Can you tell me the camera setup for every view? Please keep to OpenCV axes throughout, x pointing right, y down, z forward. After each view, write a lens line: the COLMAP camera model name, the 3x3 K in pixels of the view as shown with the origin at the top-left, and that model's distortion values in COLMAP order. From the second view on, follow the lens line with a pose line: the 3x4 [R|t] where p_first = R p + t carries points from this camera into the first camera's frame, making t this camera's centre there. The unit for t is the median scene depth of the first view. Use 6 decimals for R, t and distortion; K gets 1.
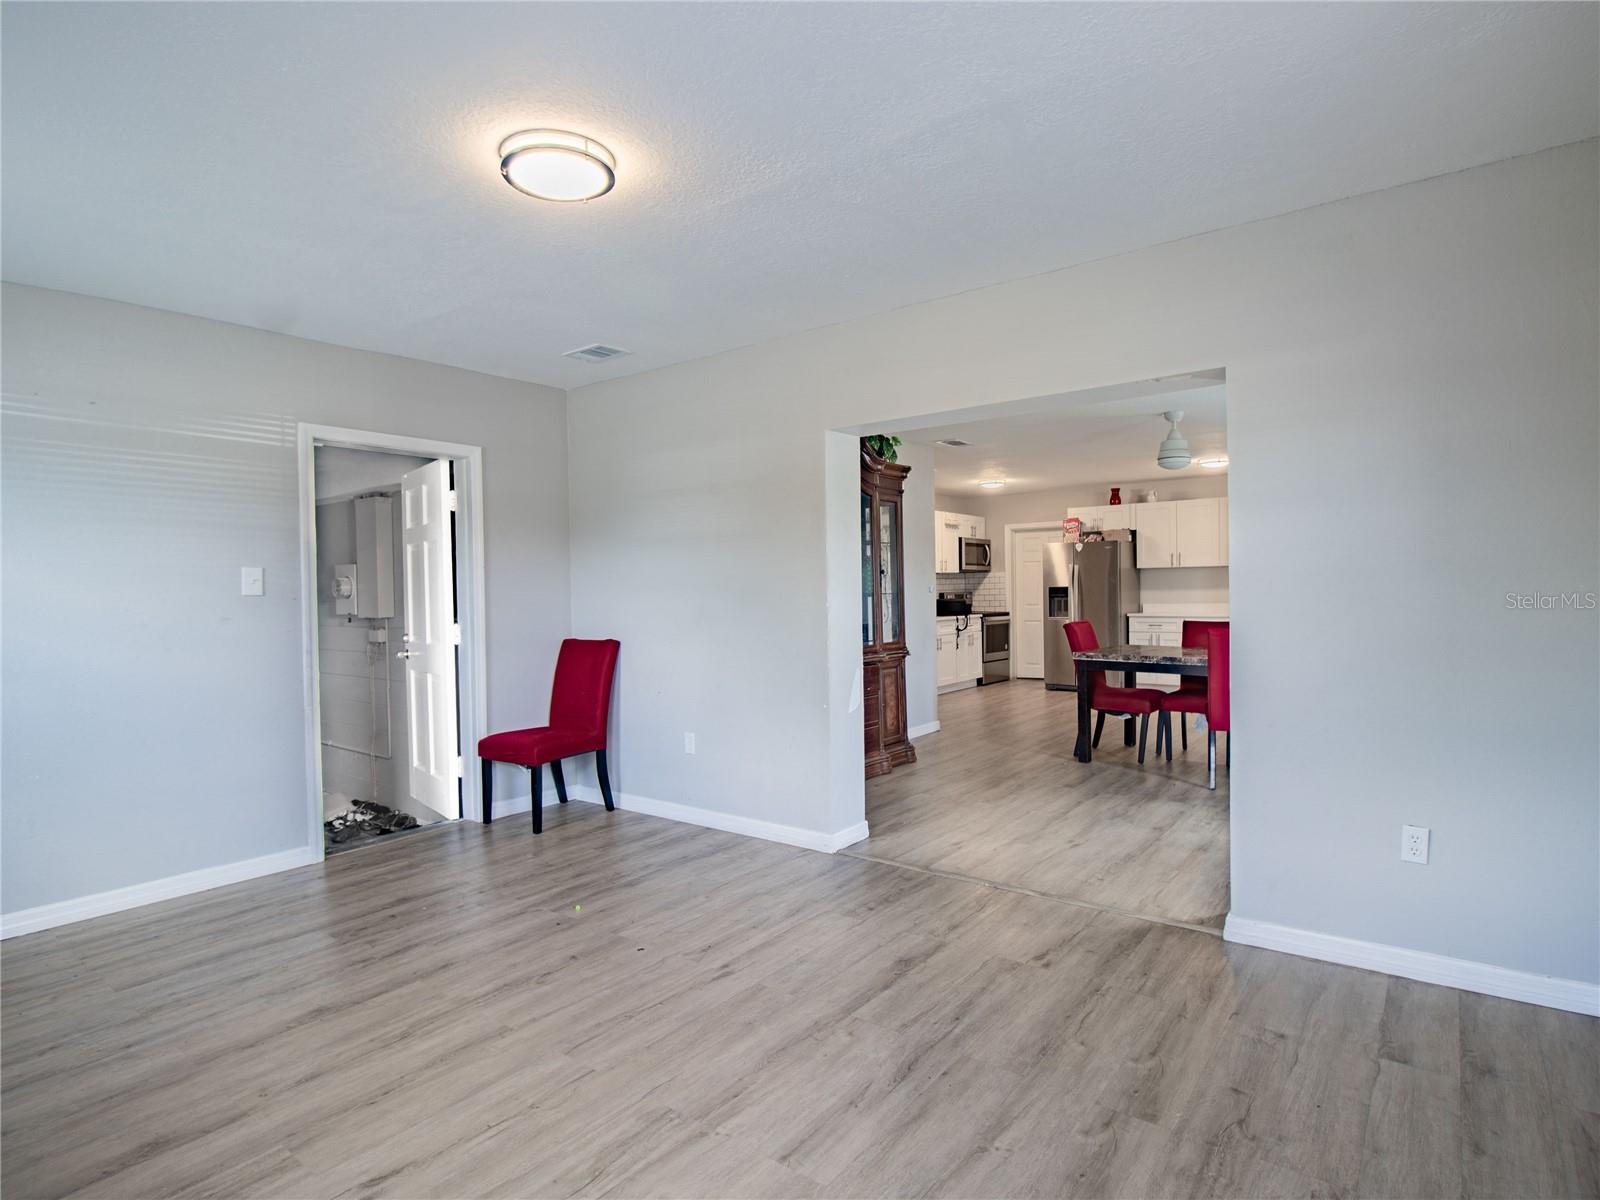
lens RADIAL K [[861.8, 0, 819.5], [0, 861.8, 614.5], [0, 0, 1]] dist [-0.006404, -0.005030]
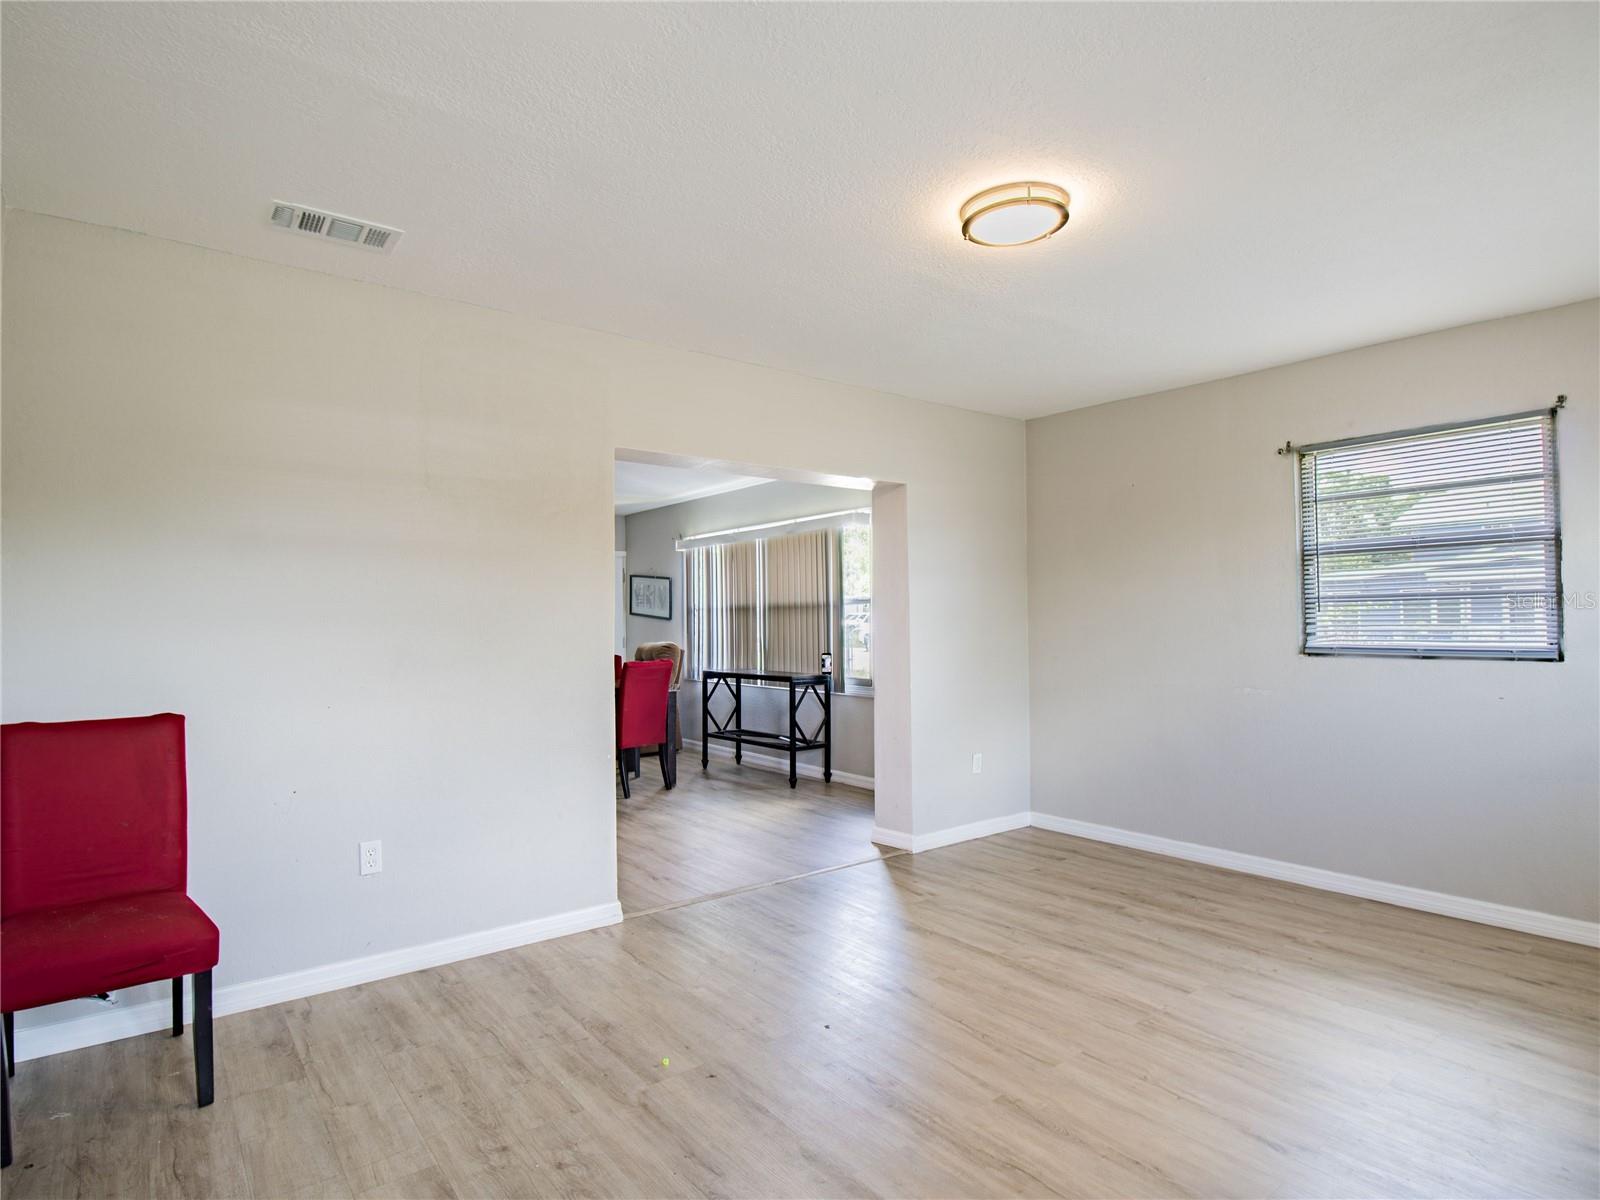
lens RADIAL K [[861.8, 0, 794.4], [0, 861.8, 602.1], [0, 0, 1]] dist [-0.006404, -0.005030]
pose [[0.261424, 0.037365, 0.964501, -1.166173], [0.033410, 0.998301, -0.047730, -0.004312], [-0.964646, 0.044701, 0.259732, 0.844395]]
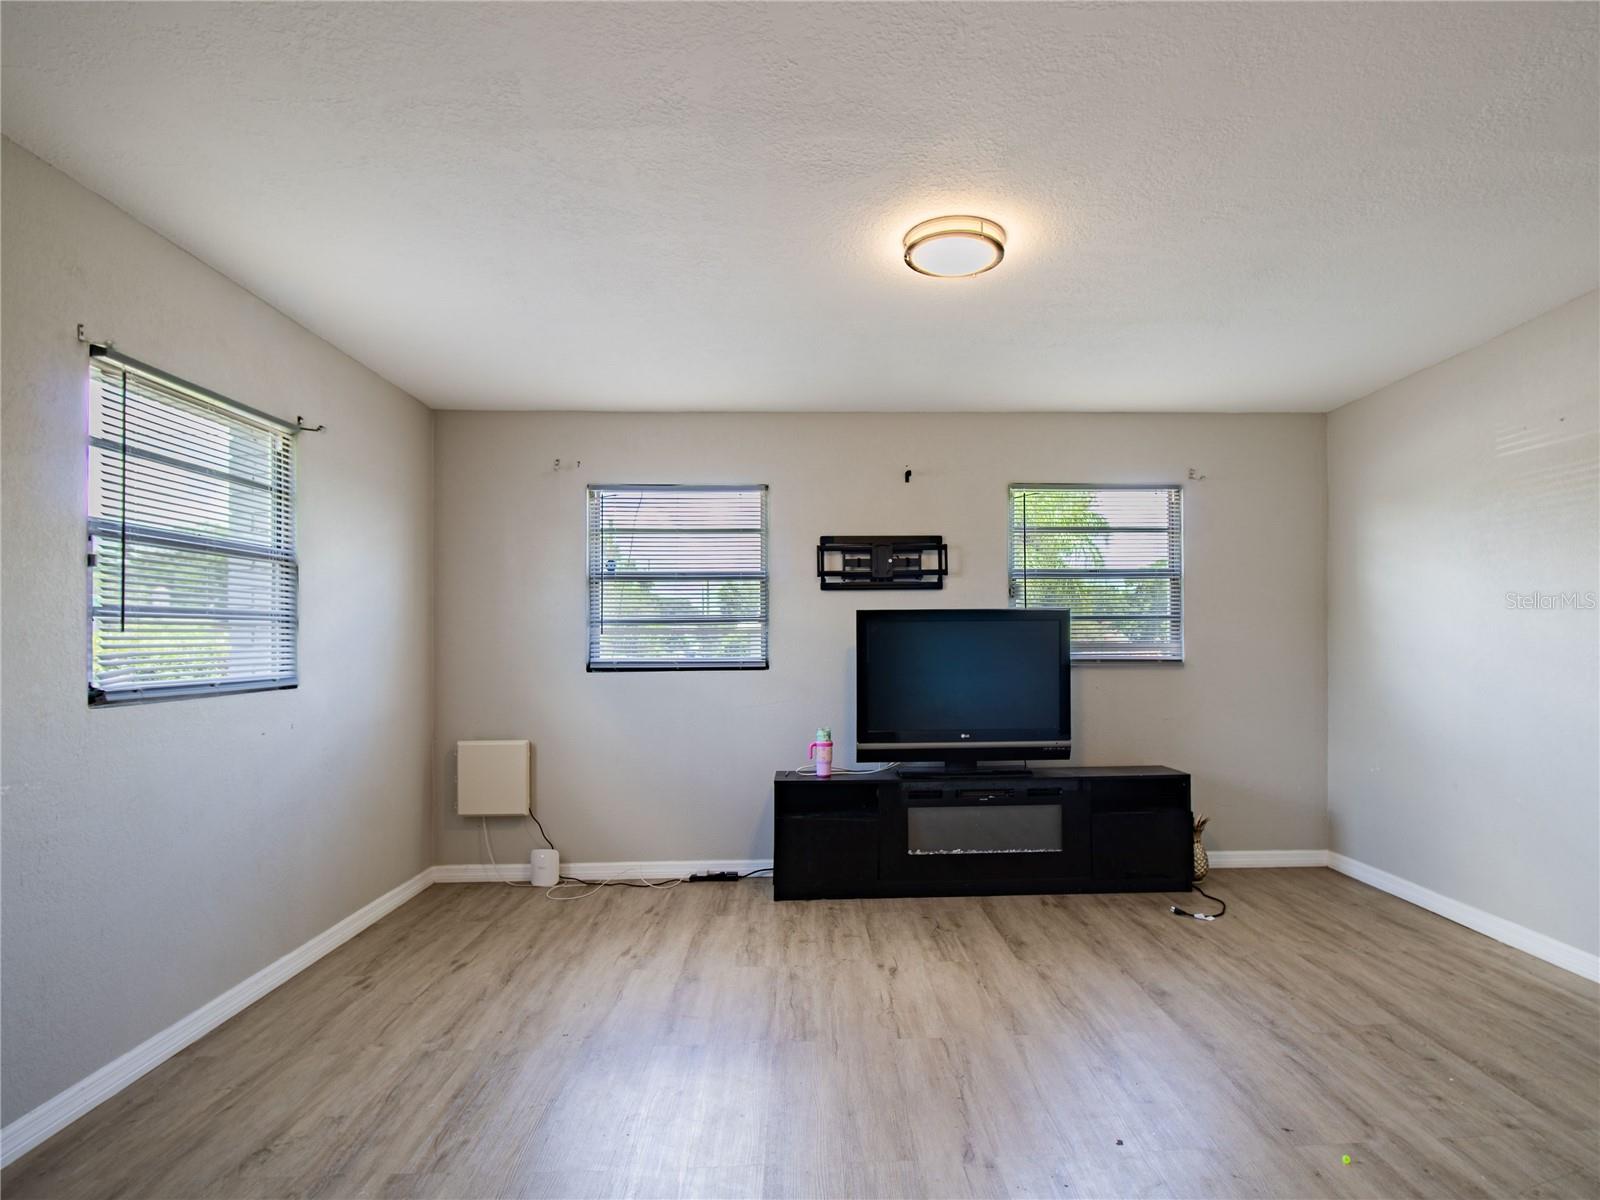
lens RADIAL K [[861.8, 0, 839.7], [0, 861.8, 601.2], [0, 0, 1]] dist [-0.006404, -0.005030]
pose [[-0.773939, -0.004309, -0.633246, 0.444295], [0.000652, 0.999971, -0.007601, -0.048555], [0.633260, -0.006295, -0.773914, 1.506814]]
